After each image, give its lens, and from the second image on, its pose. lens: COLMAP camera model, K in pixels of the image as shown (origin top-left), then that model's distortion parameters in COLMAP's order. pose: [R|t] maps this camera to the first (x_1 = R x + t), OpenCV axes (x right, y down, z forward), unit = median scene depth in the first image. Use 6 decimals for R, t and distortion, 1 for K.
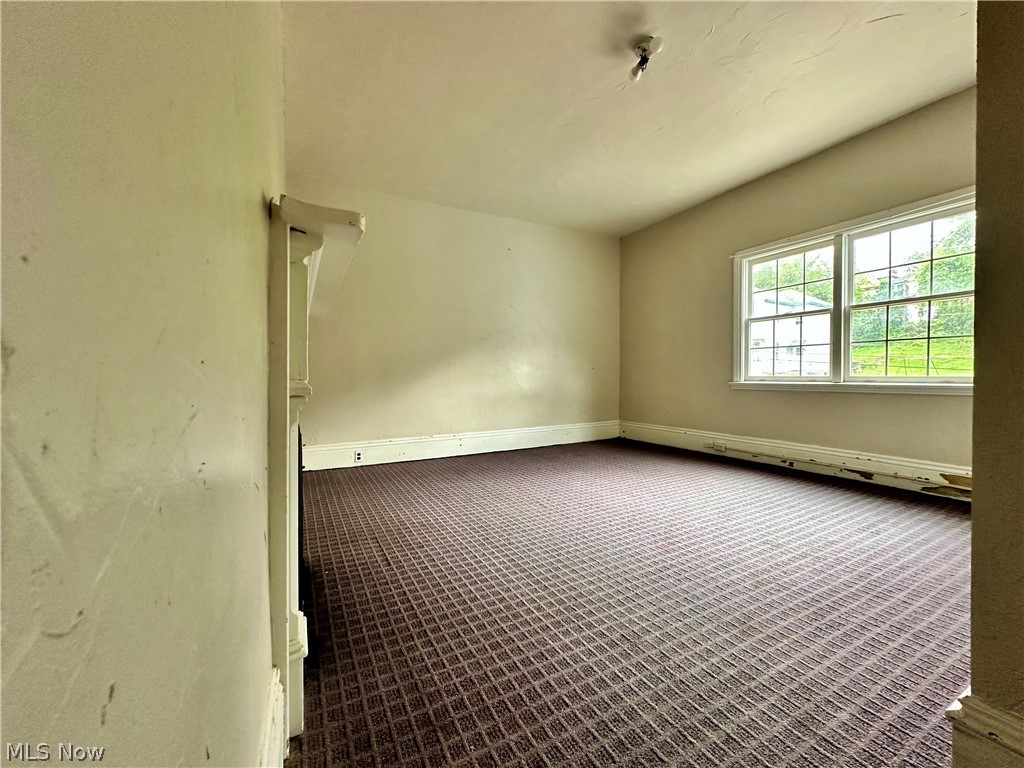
lens RADIAL K [[410.3, 0, 511.3], [0, 410.3, 382.1], [0, 0, 1]] dist [-0.004369, 0.000640]
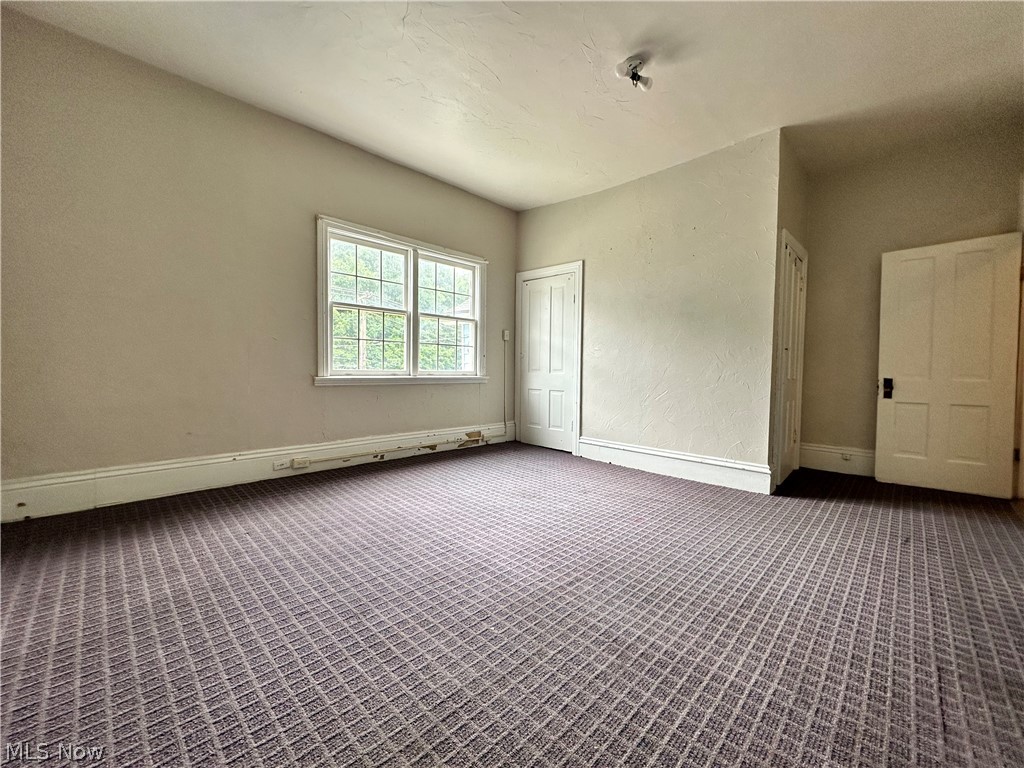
lens RADIAL K [[410.3, 0, 510.5], [0, 410.3, 386.0], [0, 0, 1]] dist [-0.004369, 0.000640]
pose [[-0.301740, -0.043370, 0.952403, -0.524466], [-0.001591, 0.998986, 0.044988, -0.031180], [-0.953389, 0.012060, -0.301503, 1.393182]]
